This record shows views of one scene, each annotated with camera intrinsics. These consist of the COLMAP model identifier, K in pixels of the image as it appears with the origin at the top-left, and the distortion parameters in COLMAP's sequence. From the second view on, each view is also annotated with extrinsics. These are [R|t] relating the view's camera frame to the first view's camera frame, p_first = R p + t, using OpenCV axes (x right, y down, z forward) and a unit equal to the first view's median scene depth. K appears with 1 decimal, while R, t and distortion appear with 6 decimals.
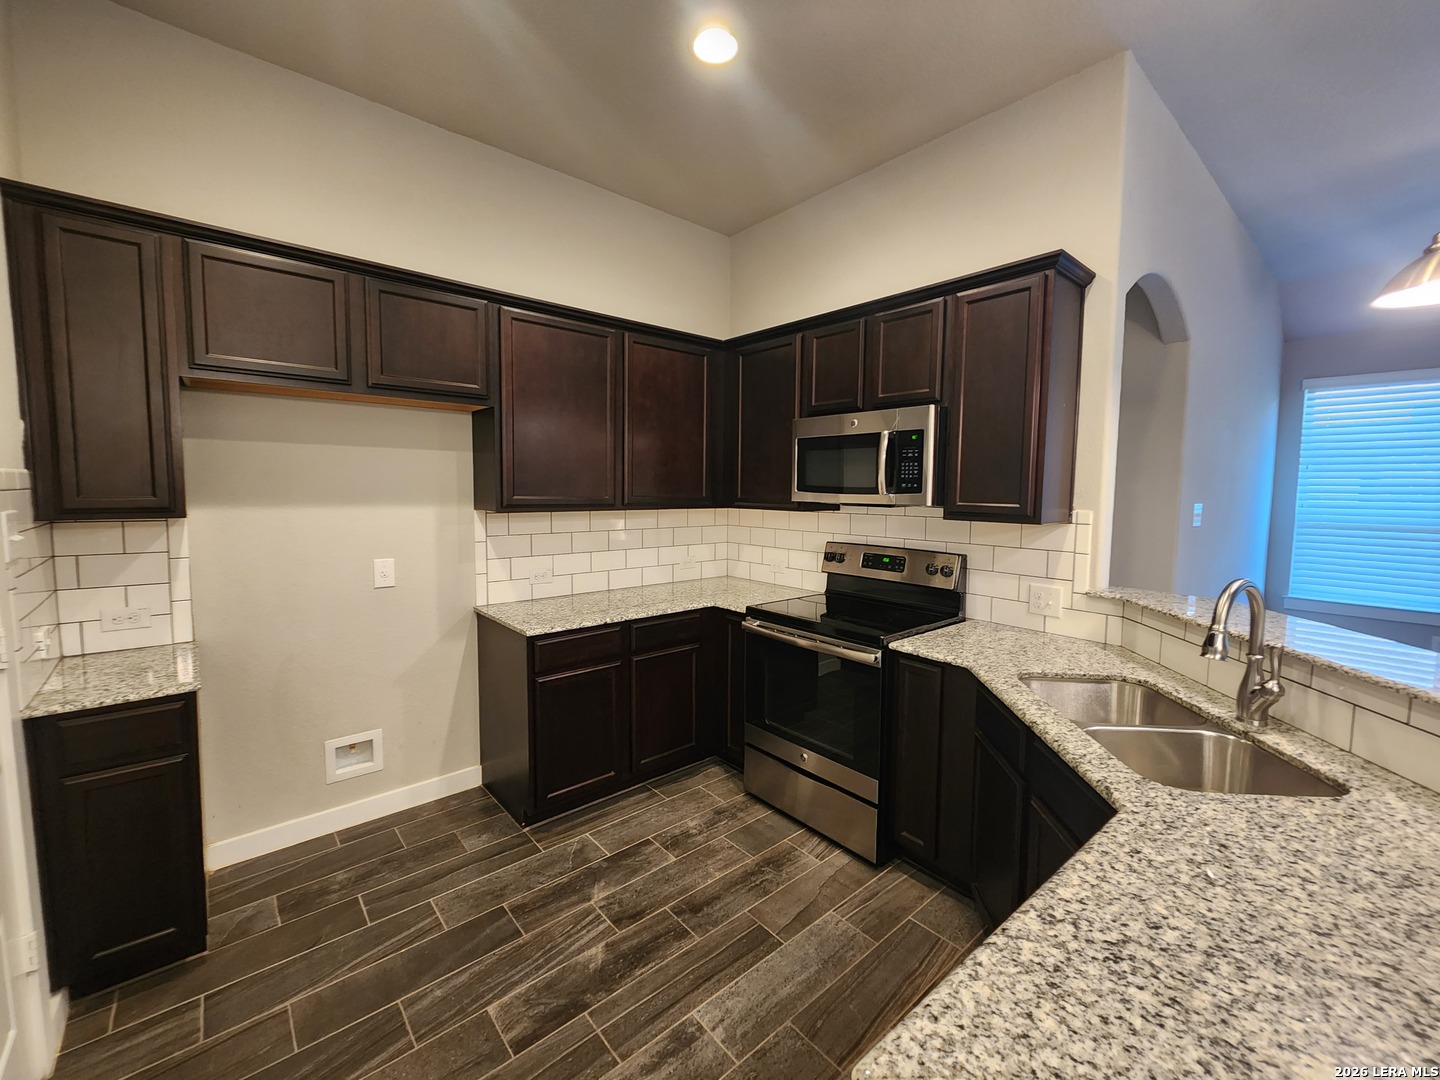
lens RADIAL K [[588.7, 0, 718.2], [0, 588.7, 538.2], [0, 0, 1]] dist [-0.005694, -0.002516]
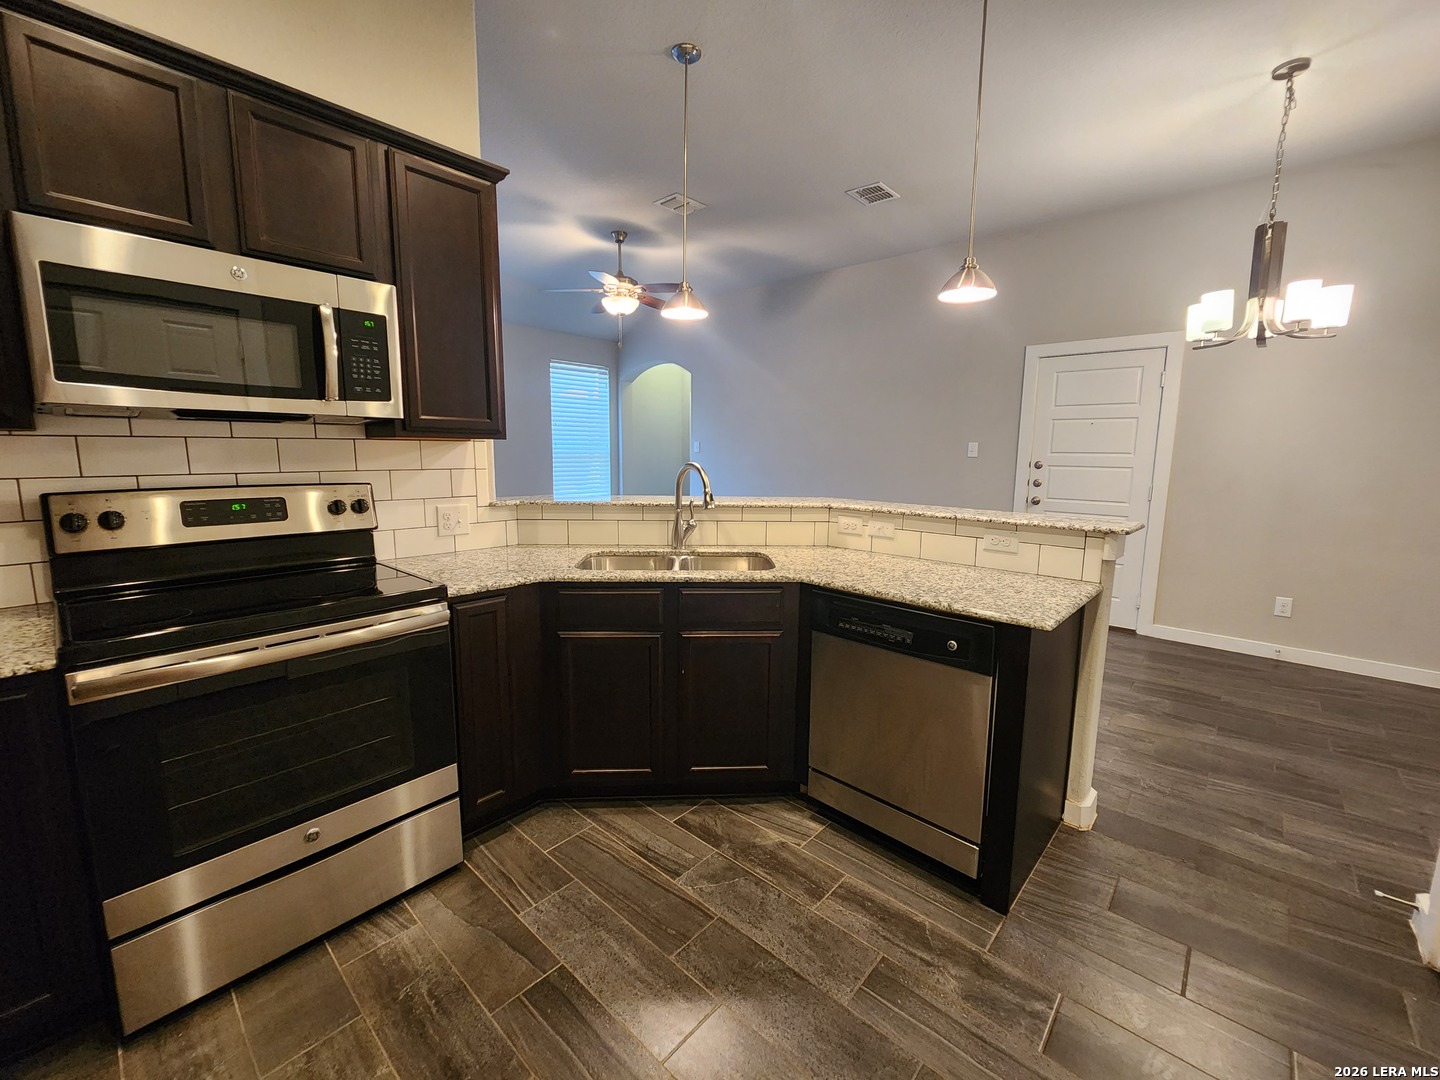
lens RADIAL K [[588.7, 0, 745.9], [0, 588.7, 541.9], [0, 0, 1]] dist [-0.005694, -0.002516]
pose [[-0.165386, -0.168764, 0.971682, -0.503771], [0.061966, 0.981525, 0.181021, -0.006864], [-0.984280, 0.090149, -0.151873, 0.673640]]
